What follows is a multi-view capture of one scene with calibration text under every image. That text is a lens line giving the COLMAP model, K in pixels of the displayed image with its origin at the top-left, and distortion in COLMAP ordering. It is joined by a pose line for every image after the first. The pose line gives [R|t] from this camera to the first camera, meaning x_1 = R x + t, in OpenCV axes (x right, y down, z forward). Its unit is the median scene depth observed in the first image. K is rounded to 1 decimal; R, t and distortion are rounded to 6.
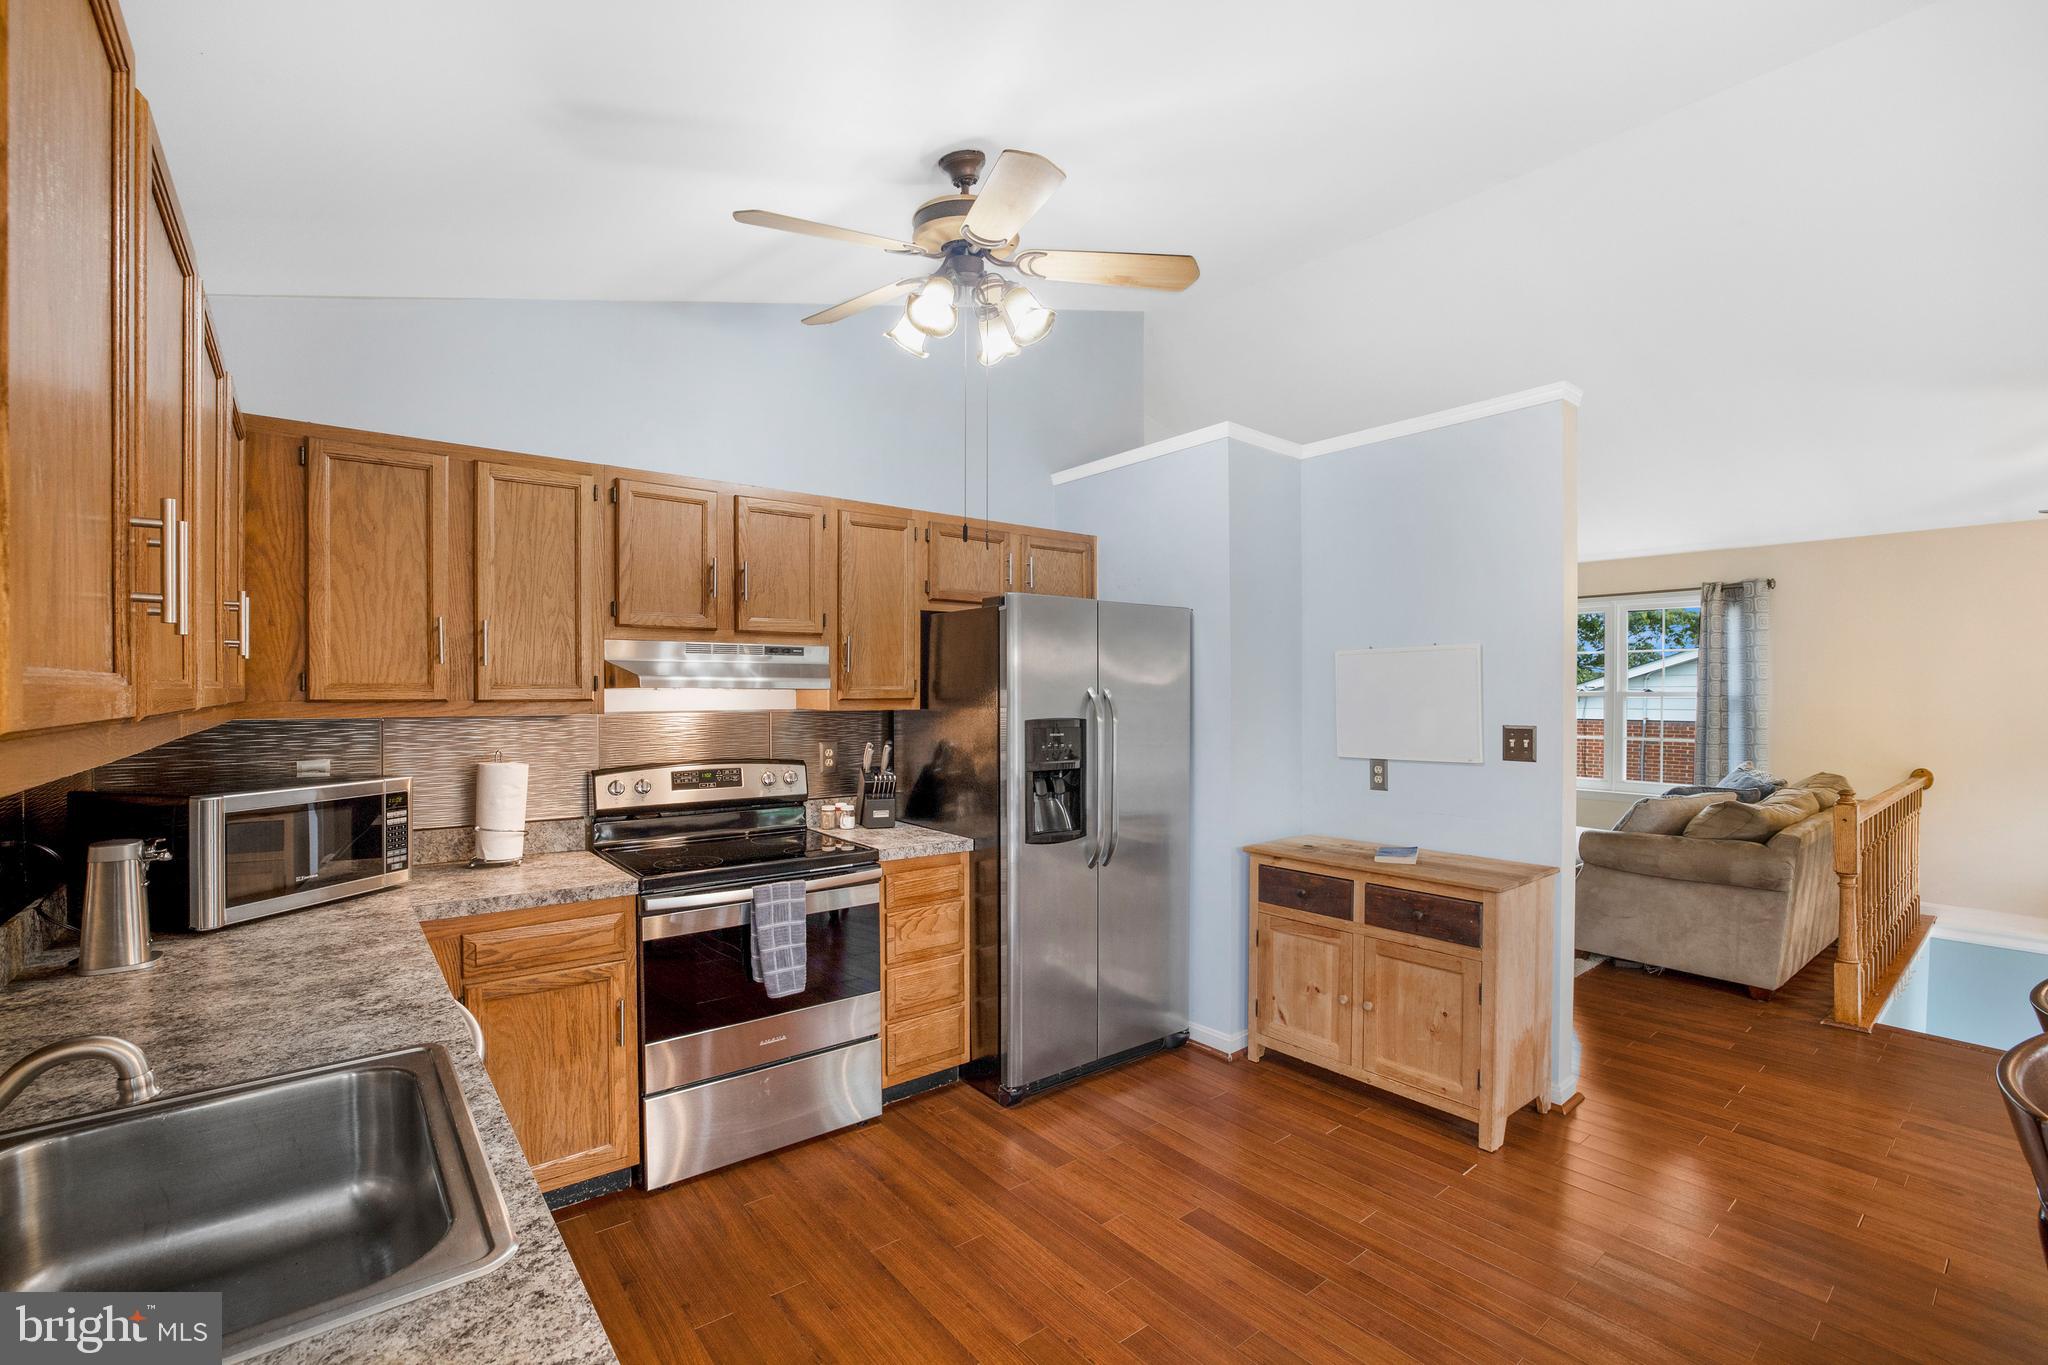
lens RADIAL K [[877.1, 0, 1020.8], [0, 877.1, 699.4], [0, 0, 1]] dist [-0.032862, 0.010184]
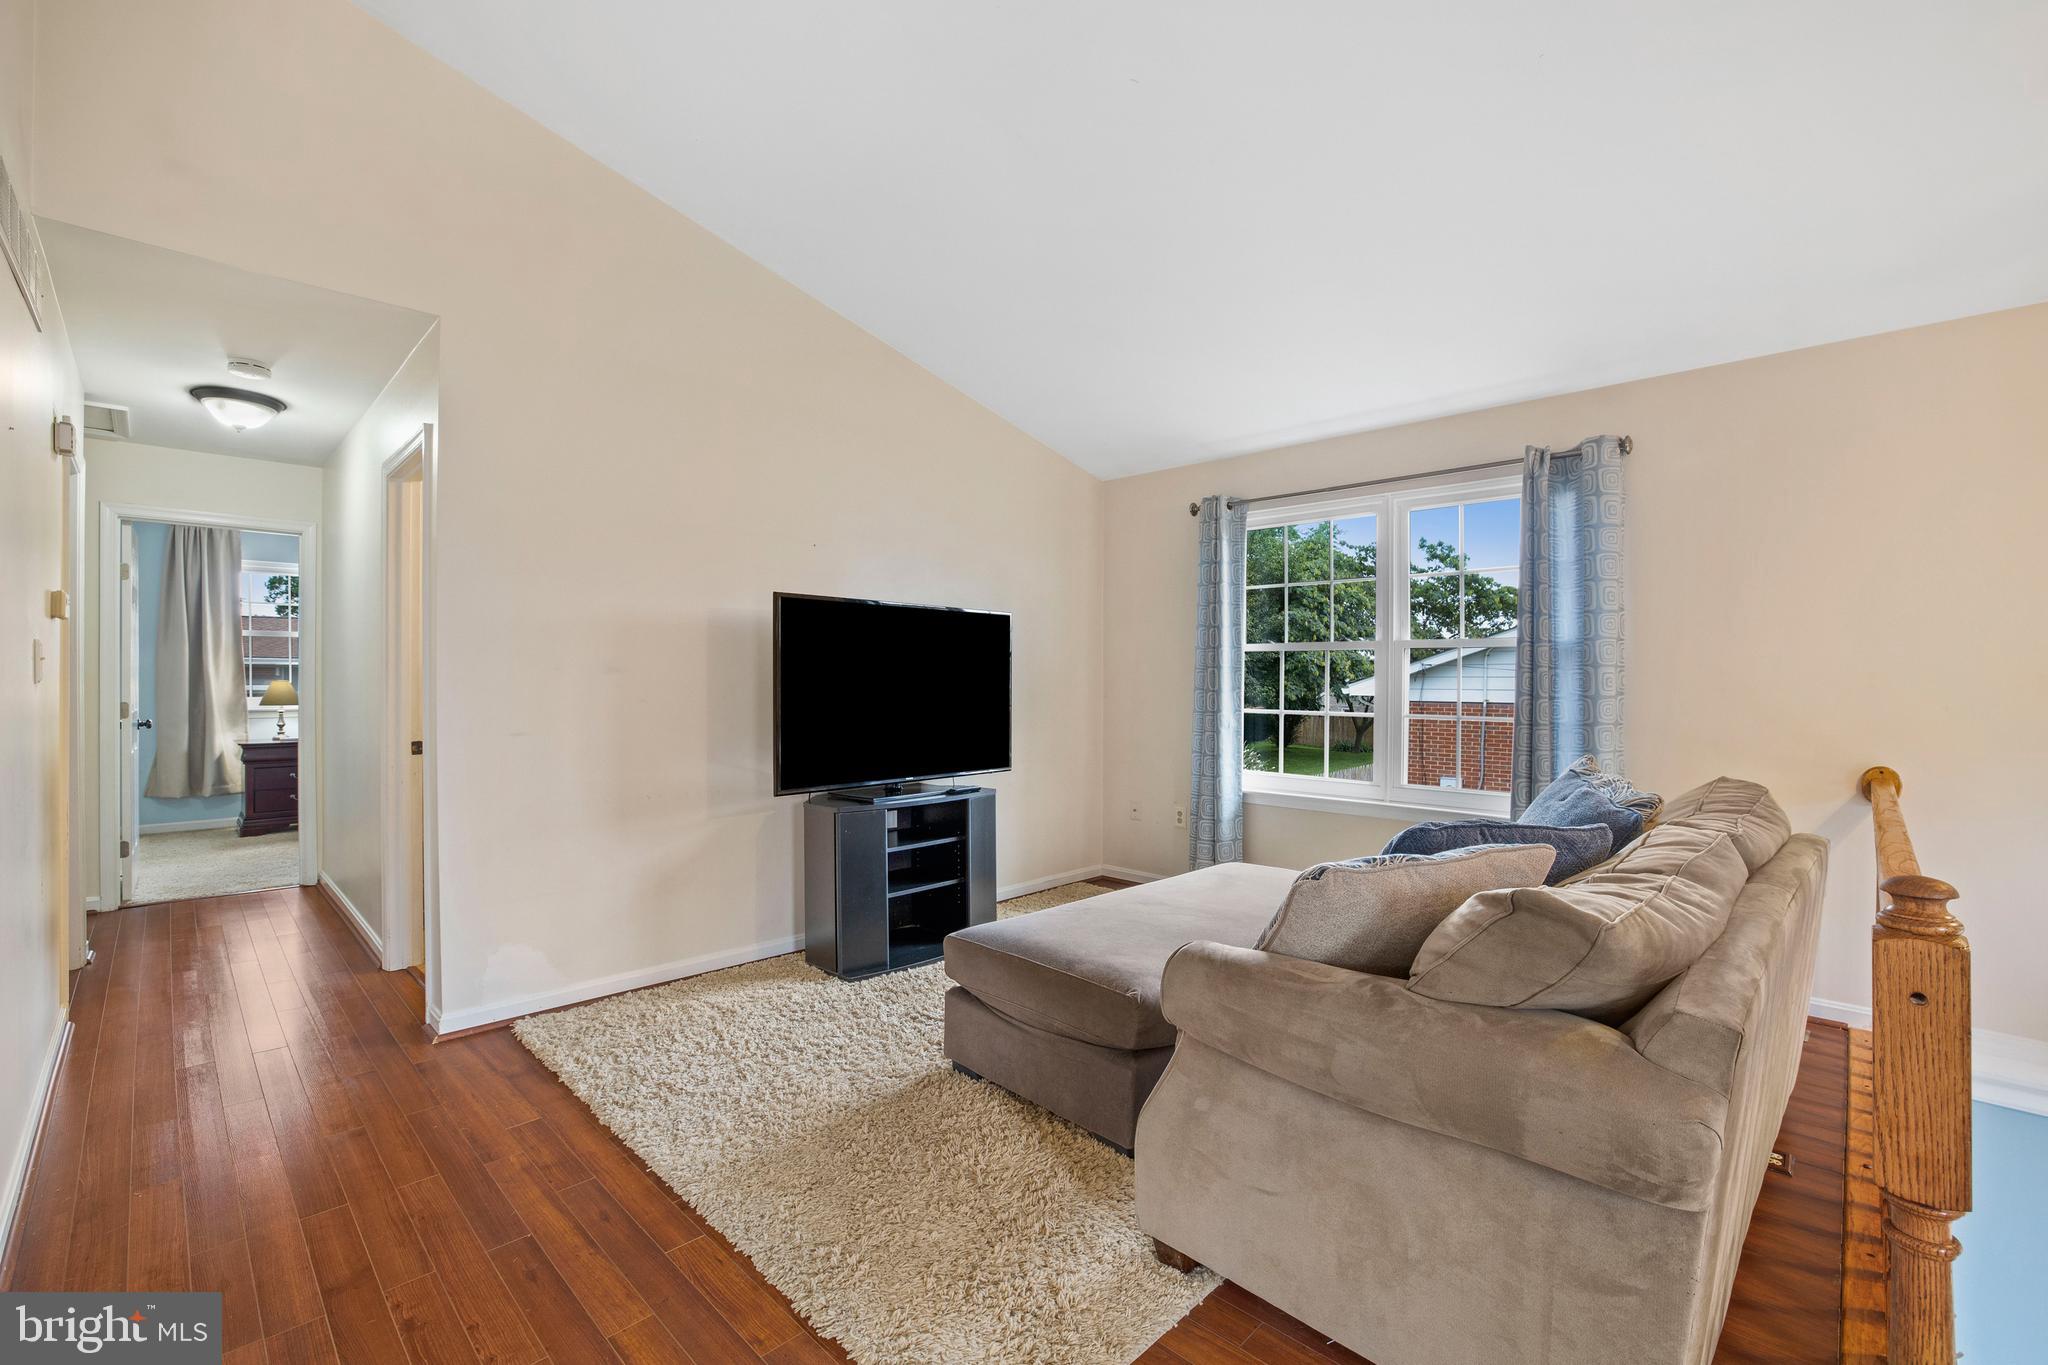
lens RADIAL K [[877.1, 0, 1012.7], [0, 877.1, 689.2], [0, 0, 1]] dist [-0.032862, 0.010184]
pose [[0.993535, 0.003879, 0.113463, 0.554042], [-0.004316, 0.999984, 0.003605, 0.039849], [-0.113447, -0.004071, 0.993536, 0.652645]]
